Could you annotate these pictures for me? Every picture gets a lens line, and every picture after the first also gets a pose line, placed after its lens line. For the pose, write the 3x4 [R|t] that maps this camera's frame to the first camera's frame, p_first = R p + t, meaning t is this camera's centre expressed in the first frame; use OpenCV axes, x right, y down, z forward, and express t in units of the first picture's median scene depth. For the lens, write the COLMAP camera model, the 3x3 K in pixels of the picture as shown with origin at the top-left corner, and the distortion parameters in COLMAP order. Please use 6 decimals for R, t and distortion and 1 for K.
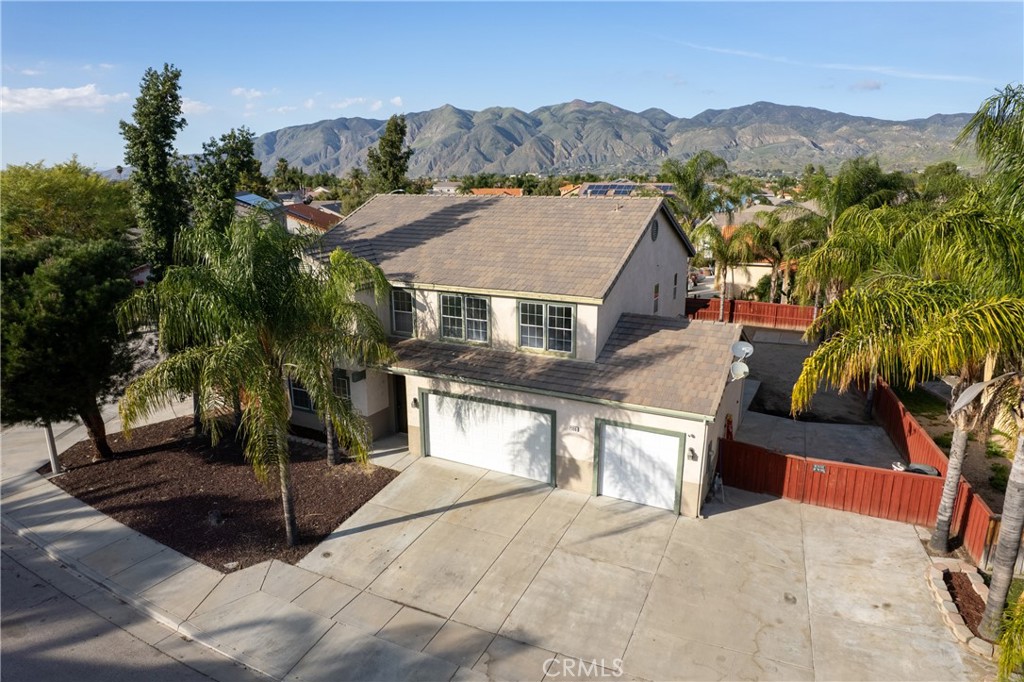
lens RADIAL K [[646.4, 0, 512.1], [0, 646.4, 338.9], [0, 0, 1]] dist [-0.047674, 0.024630]
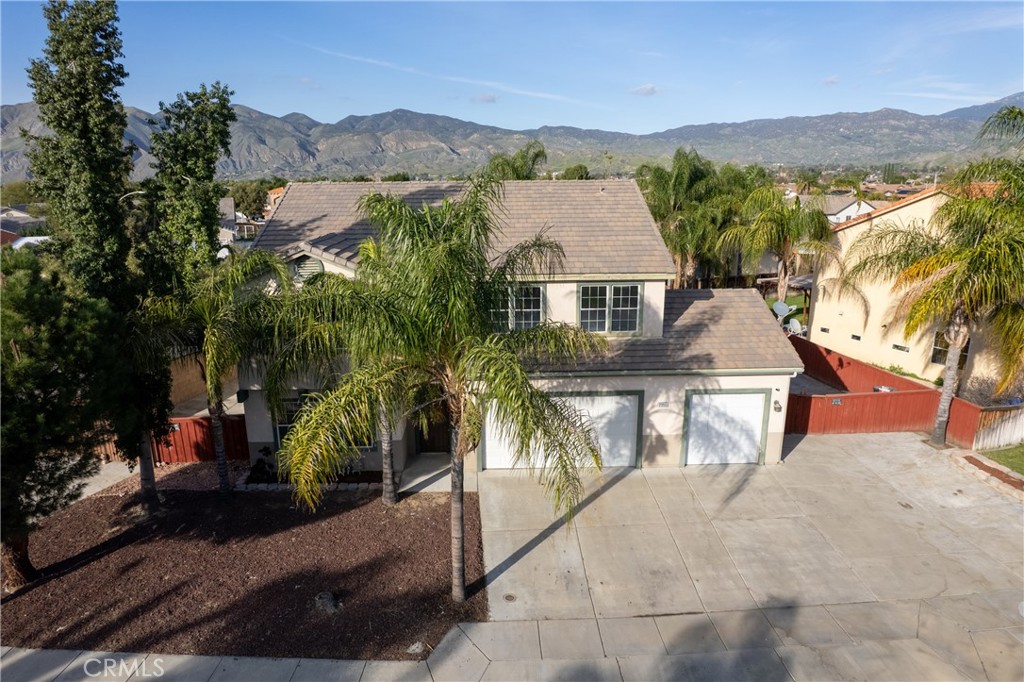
lens RADIAL K [[646.4, 0, 513.9], [0, 646.4, 341.8], [0, 0, 1]] dist [-0.047674, 0.024630]
pose [[0.873817, -0.121992, 0.470705, -0.558585], [0.122911, 0.991996, 0.028921, -0.015266], [-0.470465, 0.032583, 0.881817, 0.219247]]
